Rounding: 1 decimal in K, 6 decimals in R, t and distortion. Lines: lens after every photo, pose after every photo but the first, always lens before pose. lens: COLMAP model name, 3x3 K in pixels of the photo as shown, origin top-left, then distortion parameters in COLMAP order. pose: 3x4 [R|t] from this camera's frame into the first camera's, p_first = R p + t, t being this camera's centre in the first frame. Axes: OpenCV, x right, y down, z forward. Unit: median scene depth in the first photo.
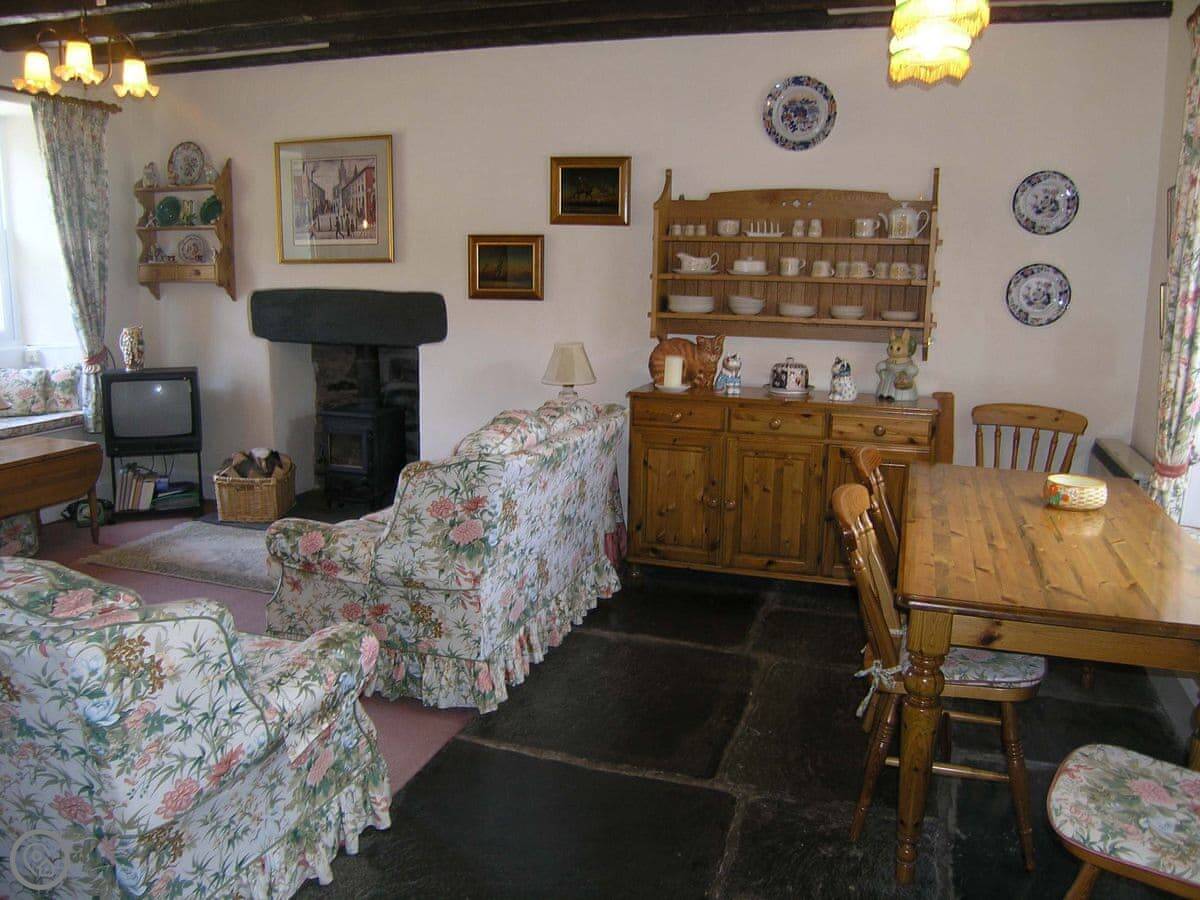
lens RADIAL K [[960.1, 0, 643.6], [0, 960.1, 452.1], [0, 0, 1]] dist [-0.097596, 0.048277]
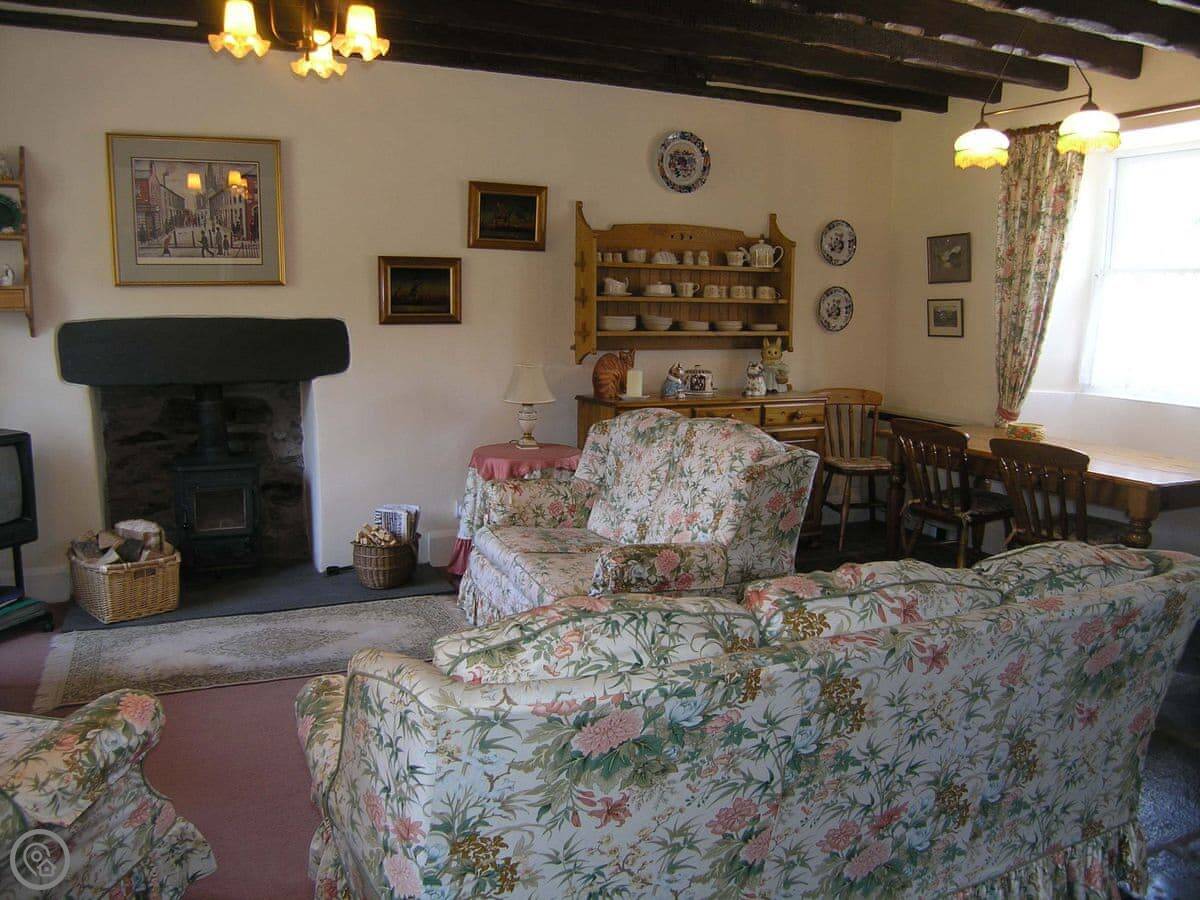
lens RADIAL K [[960.1, 0, 643.6], [0, 960.1, 452.1], [0, 0, 1]] dist [-0.097596, 0.048277]
pose [[0.725166, -0.115735, 0.678778, -0.690742], [0.128328, 0.991218, 0.031910, -0.035794], [-0.676511, 0.063966, 0.733650, 0.160218]]
